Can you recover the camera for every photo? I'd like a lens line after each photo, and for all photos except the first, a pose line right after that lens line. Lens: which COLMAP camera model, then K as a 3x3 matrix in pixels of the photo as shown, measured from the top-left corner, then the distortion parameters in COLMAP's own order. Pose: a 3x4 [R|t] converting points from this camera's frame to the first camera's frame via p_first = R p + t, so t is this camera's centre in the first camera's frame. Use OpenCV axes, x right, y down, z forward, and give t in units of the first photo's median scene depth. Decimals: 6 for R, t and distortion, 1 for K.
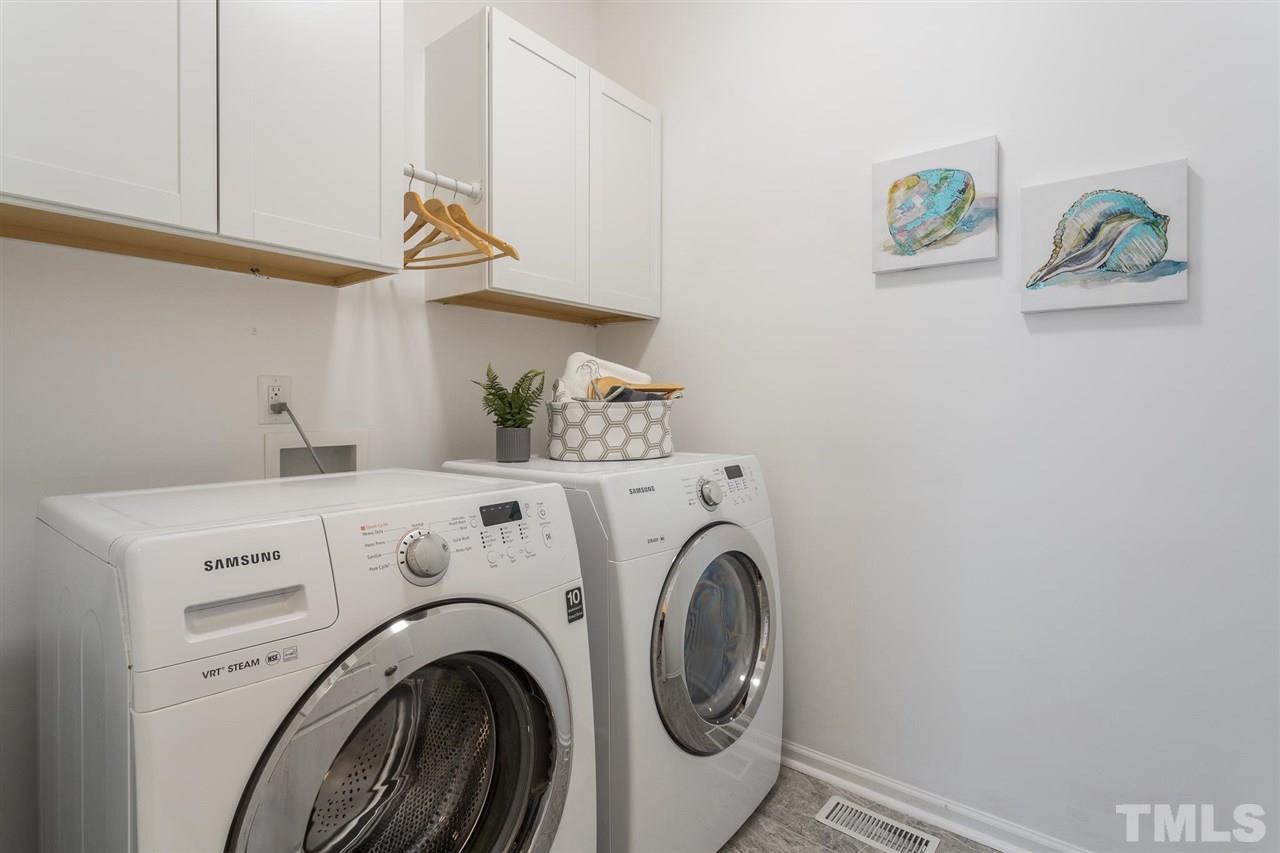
lens RADIAL K [[626.4, 0, 636.8], [0, 626.4, 404.4], [0, 0, 1]] dist [-0.000812, 0.000513]
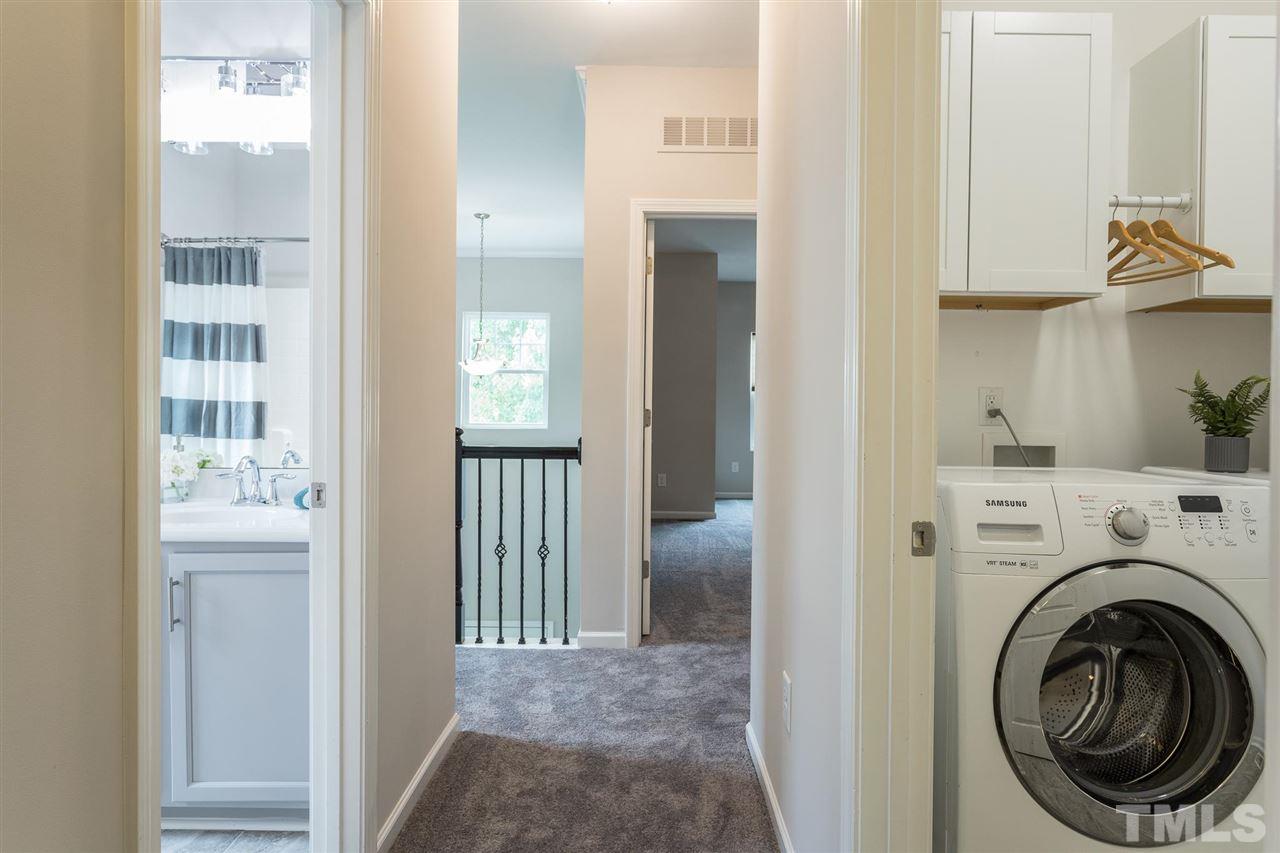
lens RADIAL K [[731.1, 0, 639.0], [0, 731.1, 421.0], [0, 0, 1]] dist [-0.030059, 0.015137]
pose [[0.618161, 0.020756, -0.785778, 0.129802], [-0.010780, 0.999781, 0.017929, 0.003160], [0.785978, -0.002612, 0.618249, -0.445722]]
